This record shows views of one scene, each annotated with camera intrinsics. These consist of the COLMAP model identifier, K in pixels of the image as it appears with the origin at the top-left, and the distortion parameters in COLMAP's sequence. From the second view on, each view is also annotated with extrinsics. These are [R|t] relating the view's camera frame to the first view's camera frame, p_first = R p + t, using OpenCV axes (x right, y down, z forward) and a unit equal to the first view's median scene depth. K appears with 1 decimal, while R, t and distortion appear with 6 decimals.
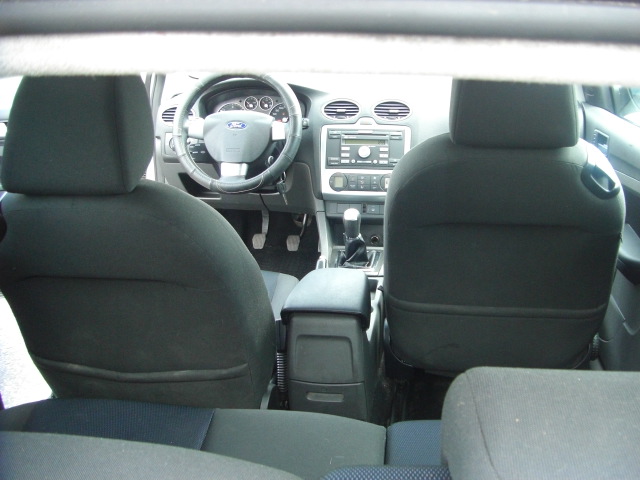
lens RADIAL K [[721.5, 0, 373.8], [0, 721.5, 241.8], [0, 0, 1]] dist [-0.181610, 0.102473]
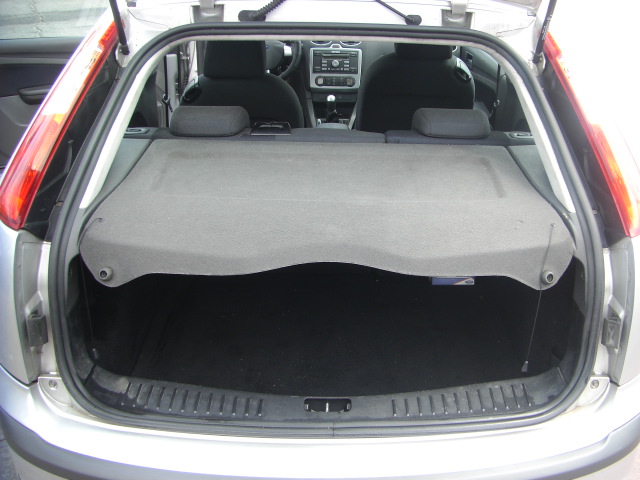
lens RADIAL K [[721.5, 0, 373.8], [0, 721.5, 241.8], [0, 0, 1]] dist [-0.181610, 0.102473]
pose [[0.989039, -0.027439, 0.145083, -0.181996], [0.011585, 0.993973, 0.109010, 0.115323], [-0.147199, -0.106134, 0.983396, -0.746233]]
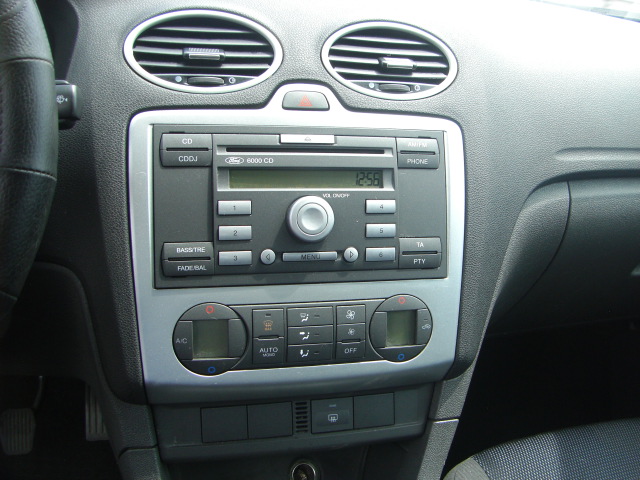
lens RADIAL K [[721.5, 0, 373.8], [0, 721.5, 241.8], [0, 0, 1]] dist [-0.181610, 0.102473]
pose [[0.919817, -0.054415, 0.388556, -0.092252], [0.041002, 0.998245, 0.042736, -0.125904], [-0.390200, -0.023378, 0.920433, 0.751695]]
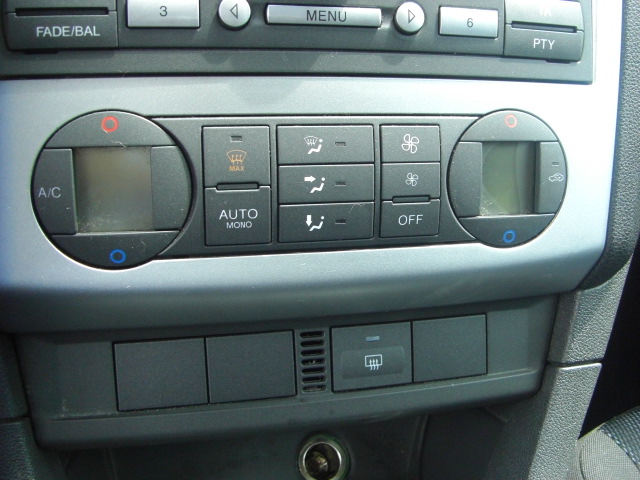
lens RADIAL K [[721.5, 0, 373.8], [0, 721.5, 241.8], [0, 0, 1]] dist [-0.181610, 0.102473]
pose [[0.931174, -0.085569, 0.354390, -0.051573], [0.055370, 0.993983, 0.094512, -0.083583], [-0.360345, -0.068385, 0.930309, 0.879973]]
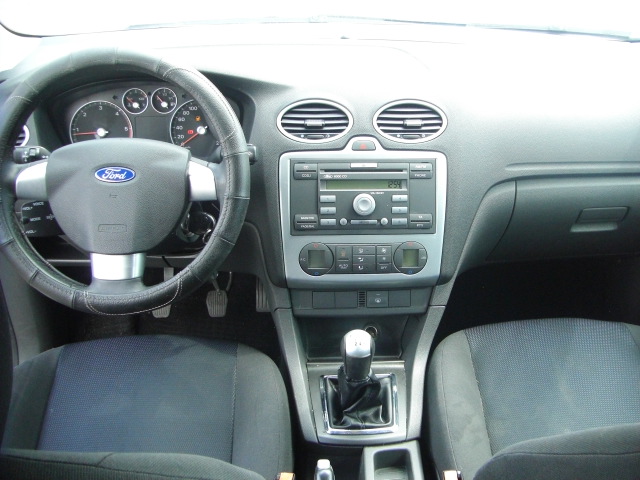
lens RADIAL K [[721.5, 0, 373.8], [0, 721.5, 241.8], [0, 0, 1]] dist [-0.181610, 0.102473]
pose [[0.984416, -0.056316, 0.166595, -0.096487], [0.028665, 0.986052, 0.163948, -0.183995], [-0.173505, -0.156618, 0.972300, 0.471404]]
